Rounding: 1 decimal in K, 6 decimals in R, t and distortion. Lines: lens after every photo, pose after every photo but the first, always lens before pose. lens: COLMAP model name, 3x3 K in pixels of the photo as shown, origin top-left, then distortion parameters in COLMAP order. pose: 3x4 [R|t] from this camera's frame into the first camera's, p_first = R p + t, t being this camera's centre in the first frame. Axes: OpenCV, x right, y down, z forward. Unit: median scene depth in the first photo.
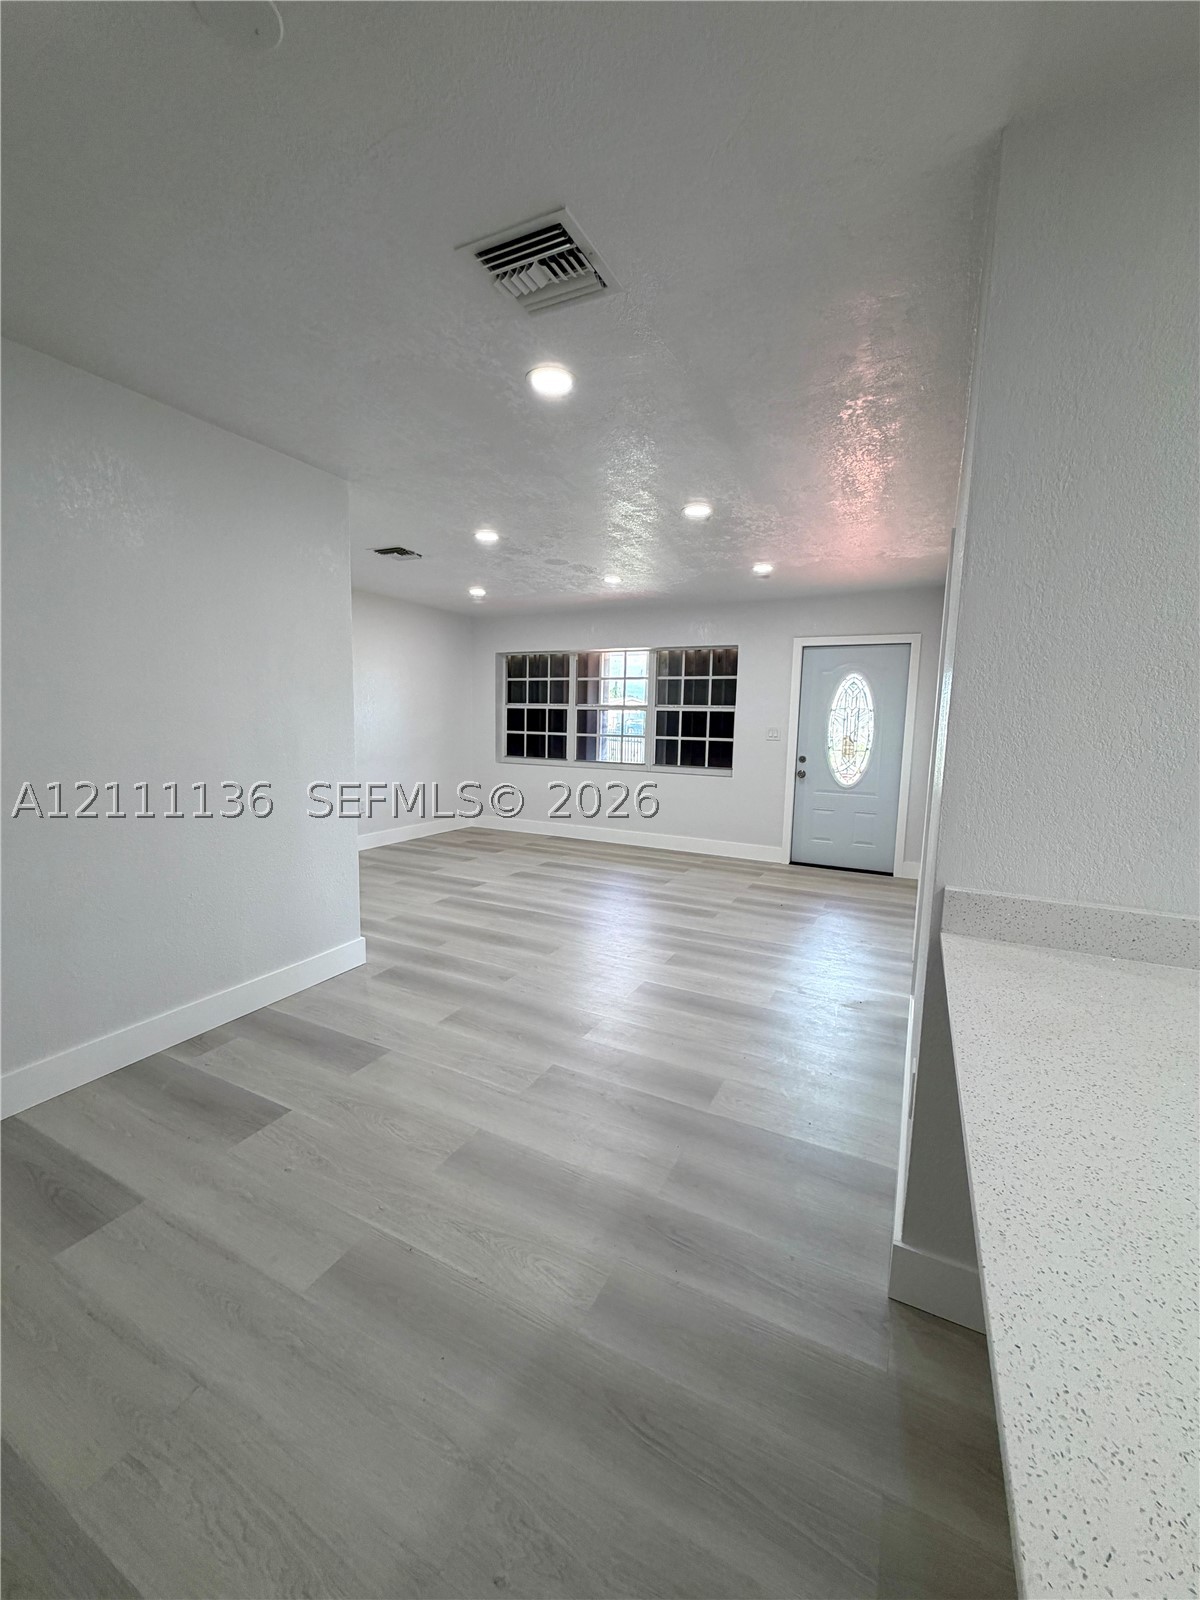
lens RADIAL K [[641.3, 0, 597.7], [0, 641.3, 801.4], [0, 0, 1]] dist [-0.000553, -0.000174]
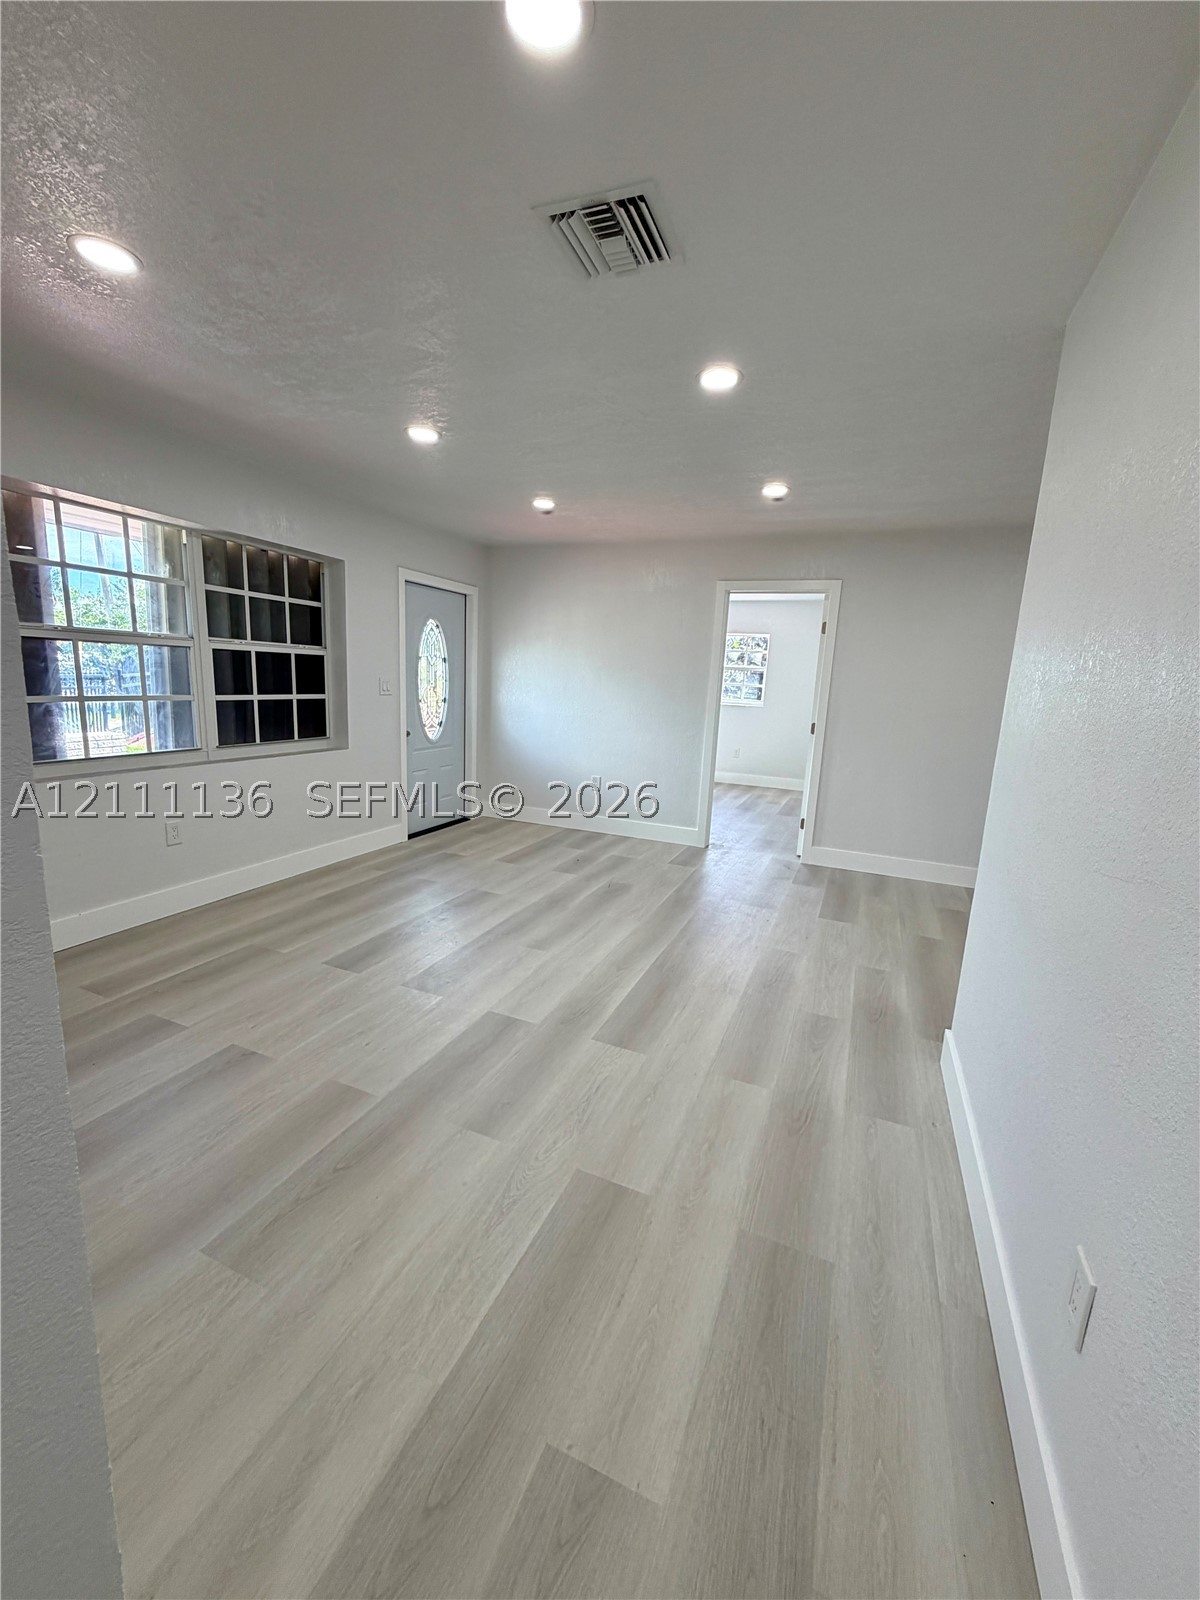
lens RADIAL K [[641.3, 0, 597.3], [0, 641.3, 800.1], [0, 0, 1]] dist [-0.000553, -0.000174]
pose [[-0.077156, -0.208024, 0.975076, -0.510595], [0.083799, 0.973178, 0.214250, -0.109014], [-0.993491, 0.098241, -0.057655, 0.744754]]
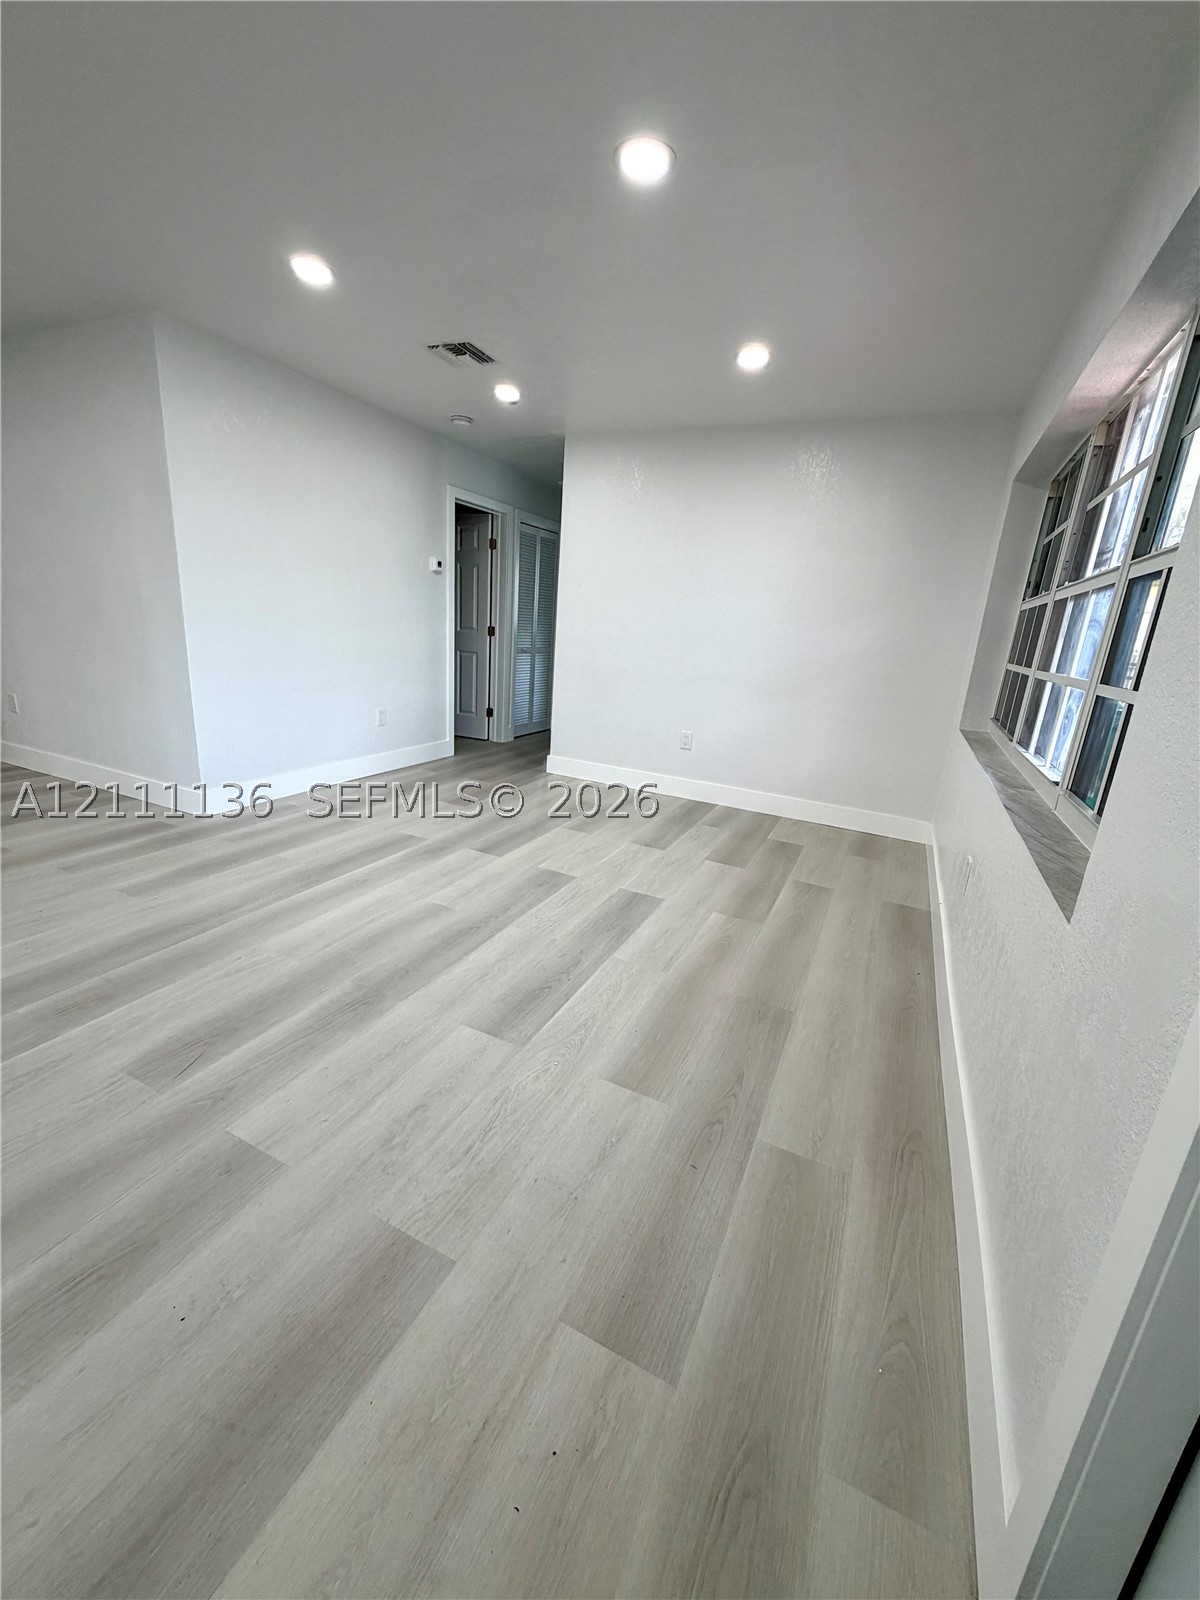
lens RADIAL K [[641.3, 0, 600.8], [0, 641.3, 797.0], [0, 0, 1]] dist [-0.000553, -0.000174]
pose [[0.043827, 0.254602, -0.966052, 0.352333], [-0.204304, 0.948830, 0.240795, -0.084940], [0.977926, 0.186815, 0.093600, 0.824200]]
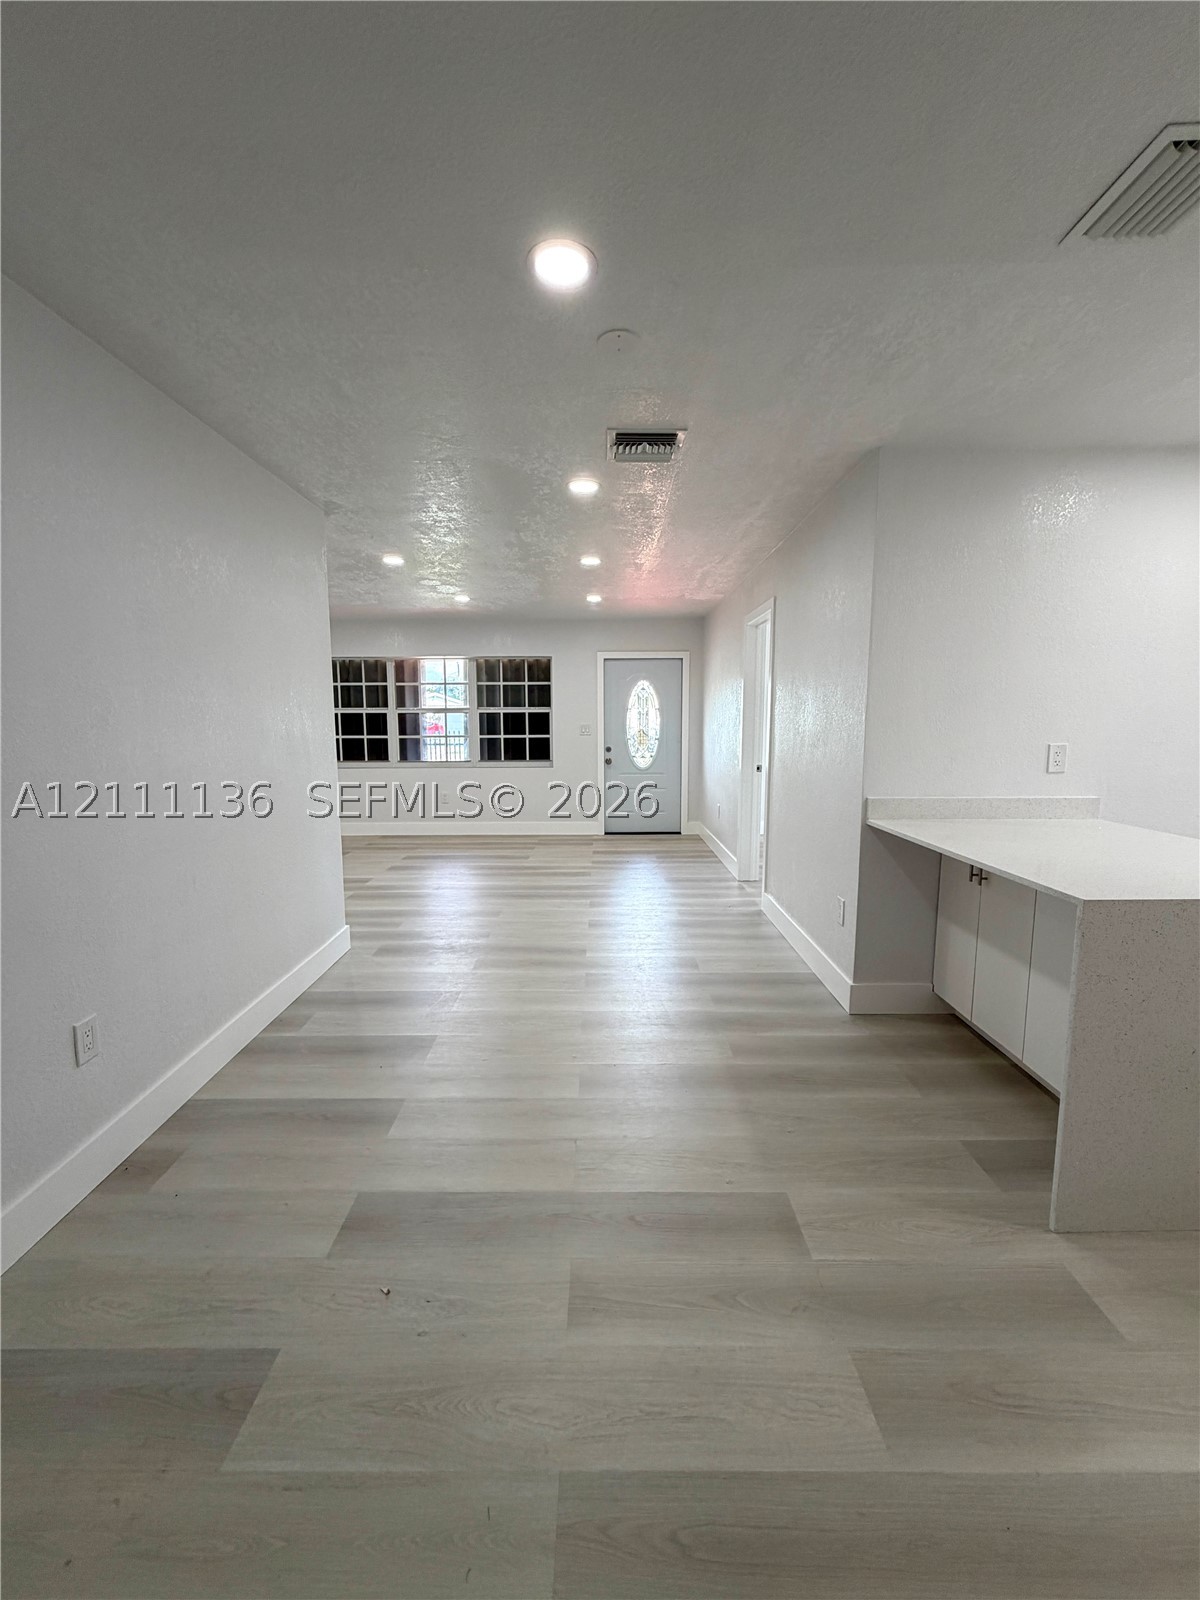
lens RADIAL K [[641.3, 0, 603.4], [0, 641.3, 801.0], [0, 0, 1]] dist [-0.000553, -0.000174]
pose [[0.888329, -0.082832, 0.451675, -0.240648], [0.082392, 0.996385, 0.020681, 0.007013], [-0.451755, 0.018842, 0.891943, -0.095002]]
